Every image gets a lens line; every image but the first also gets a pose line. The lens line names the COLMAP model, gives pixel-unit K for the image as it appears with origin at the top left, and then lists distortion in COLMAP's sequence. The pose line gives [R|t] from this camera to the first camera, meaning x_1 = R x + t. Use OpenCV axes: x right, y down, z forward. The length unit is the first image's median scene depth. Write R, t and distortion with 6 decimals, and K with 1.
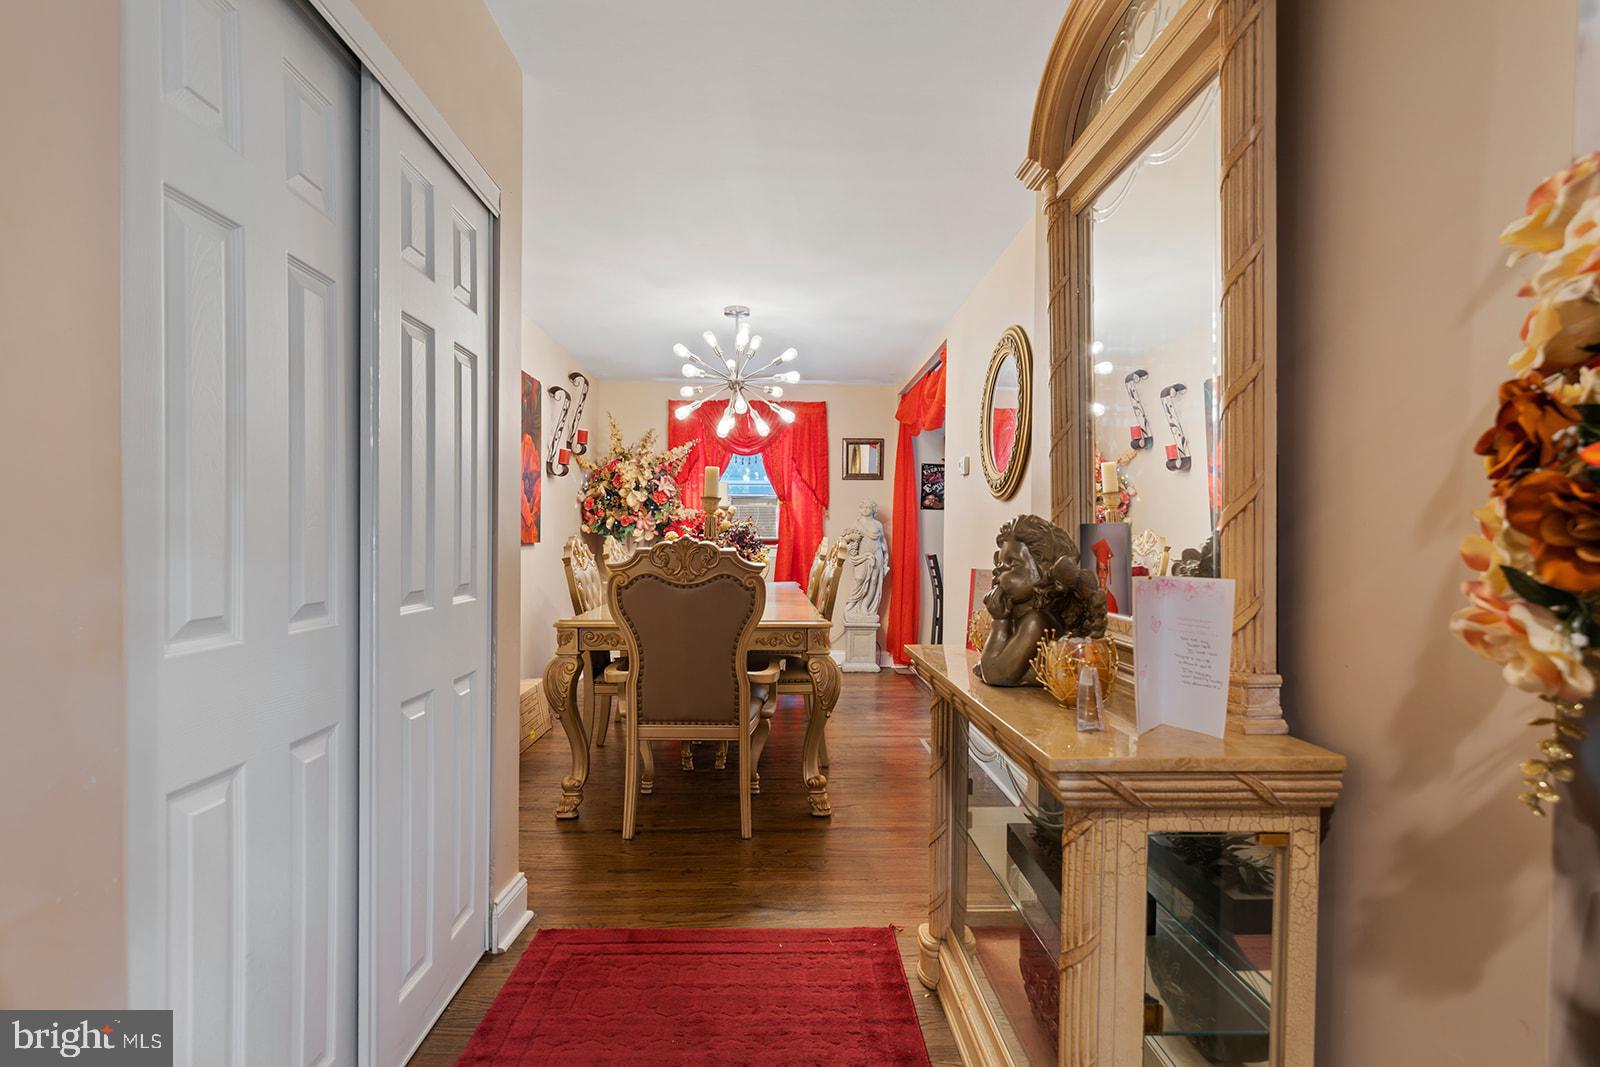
lens RADIAL K [[781.0, 0, 800.0], [0, 781.0, 533.5], [0, 0, 1]] dist [0.000308, -0.000400]
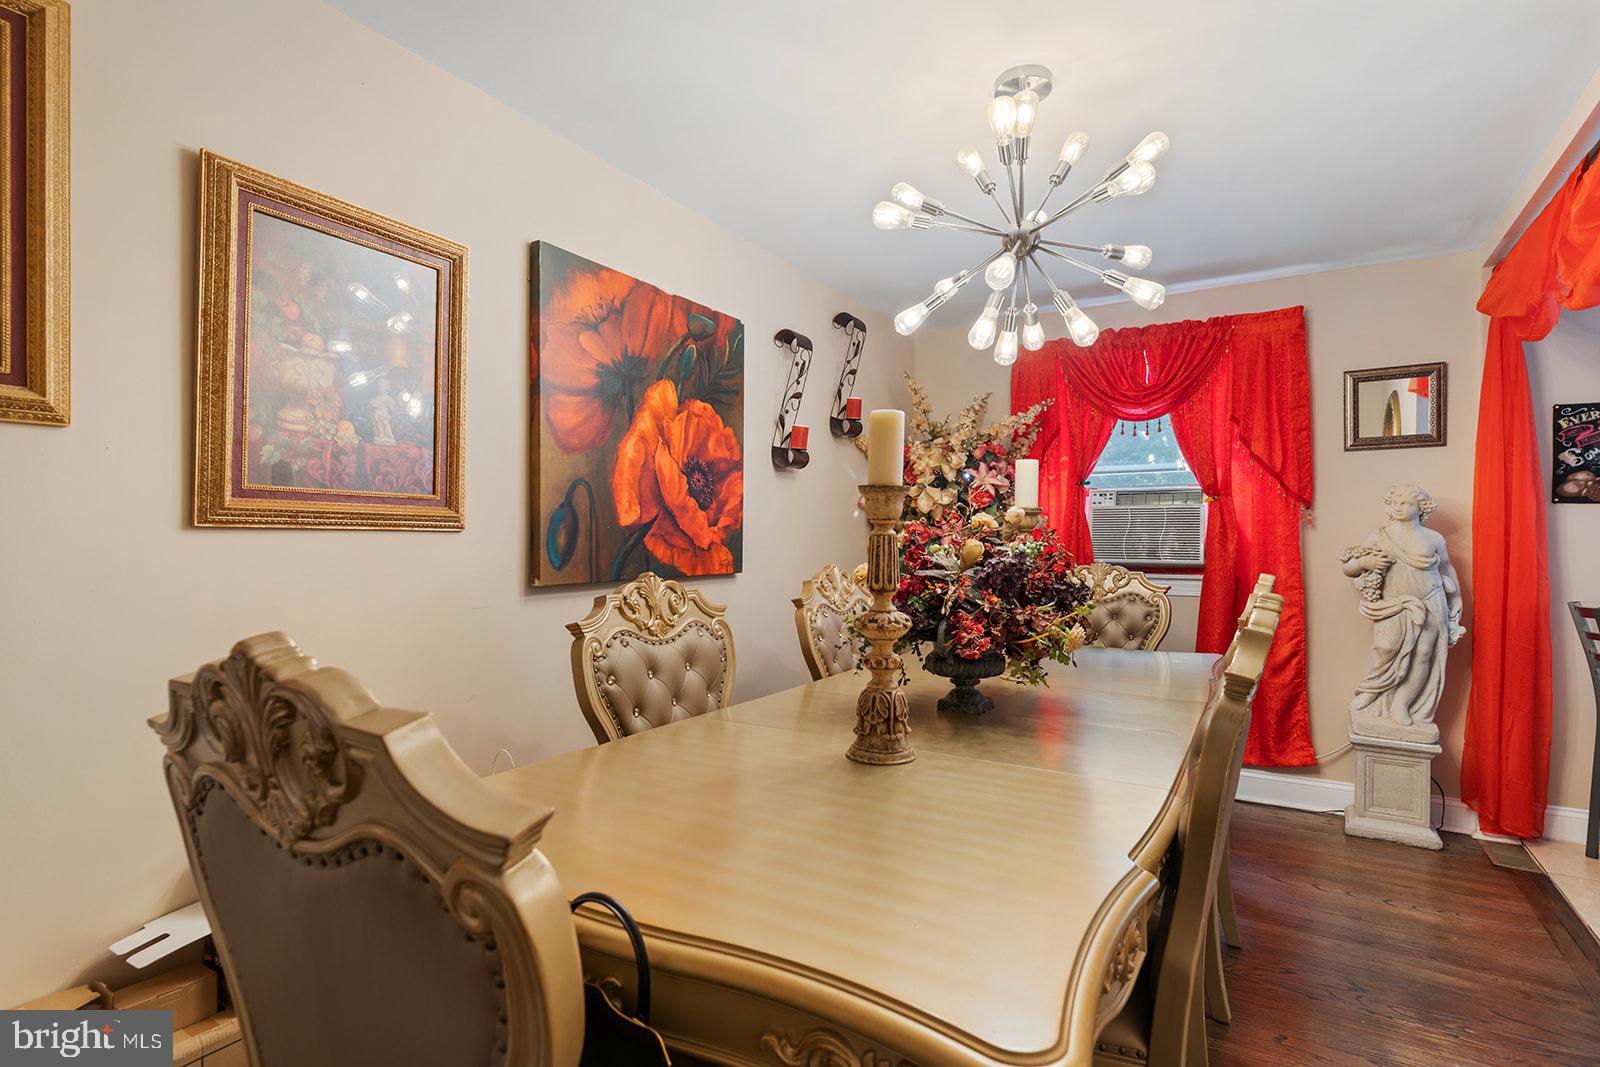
lens RADIAL K [[781.0, 0, 800.0], [0, 781.0, 533.5], [0, 0, 1]] dist [0.000308, -0.000400]
pose [[0.827084, -0.009739, -0.561994, 0.047138], [0.003417, 0.999919, -0.012299, -0.009300], [0.562068, 0.008252, 0.827050, 0.377334]]
